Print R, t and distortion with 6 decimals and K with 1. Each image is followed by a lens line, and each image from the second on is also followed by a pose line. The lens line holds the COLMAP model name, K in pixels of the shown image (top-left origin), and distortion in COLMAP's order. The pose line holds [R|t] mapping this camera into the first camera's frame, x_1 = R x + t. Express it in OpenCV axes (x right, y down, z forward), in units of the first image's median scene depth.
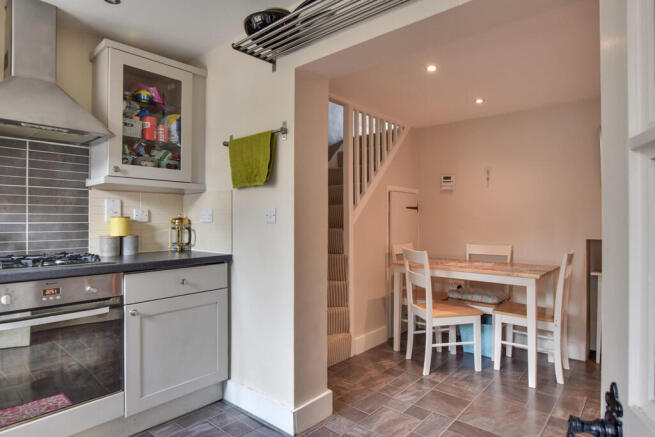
lens RADIAL K [[367.2, 0, 328.0], [0, 367.2, 216.0], [0, 0, 1]] dist [-0.017168, 0.002199]
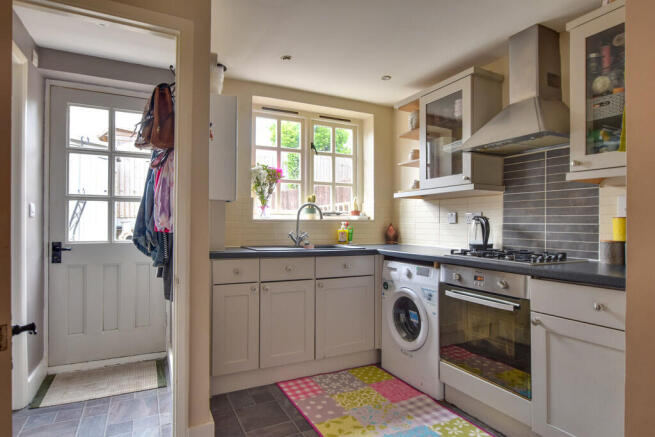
lens RADIAL K [[367.2, 0, 324.0], [0, 367.2, 221.5], [0, 0, 1]] dist [-0.017168, 0.002199]
pose [[-0.383248, -0.003724, -0.923638, 0.456019], [0.002599, 0.999984, -0.005110, 0.015212], [0.923642, -0.004359, -0.383232, 0.765003]]
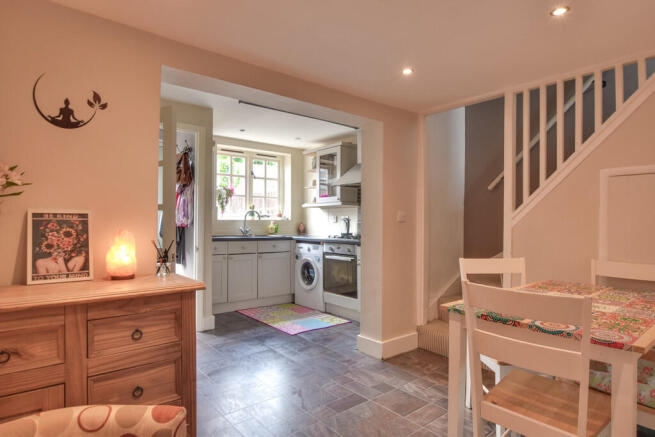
lens RADIAL K [[367.2, 0, 326.4], [0, 367.2, 219.3], [0, 0, 1]] dist [-0.017168, 0.002199]
pose [[-0.168278, -0.006858, -0.985716, 1.451722], [0.001995, 0.999971, -0.007298, 0.014959], [0.985738, -0.003194, -0.168259, 1.048776]]
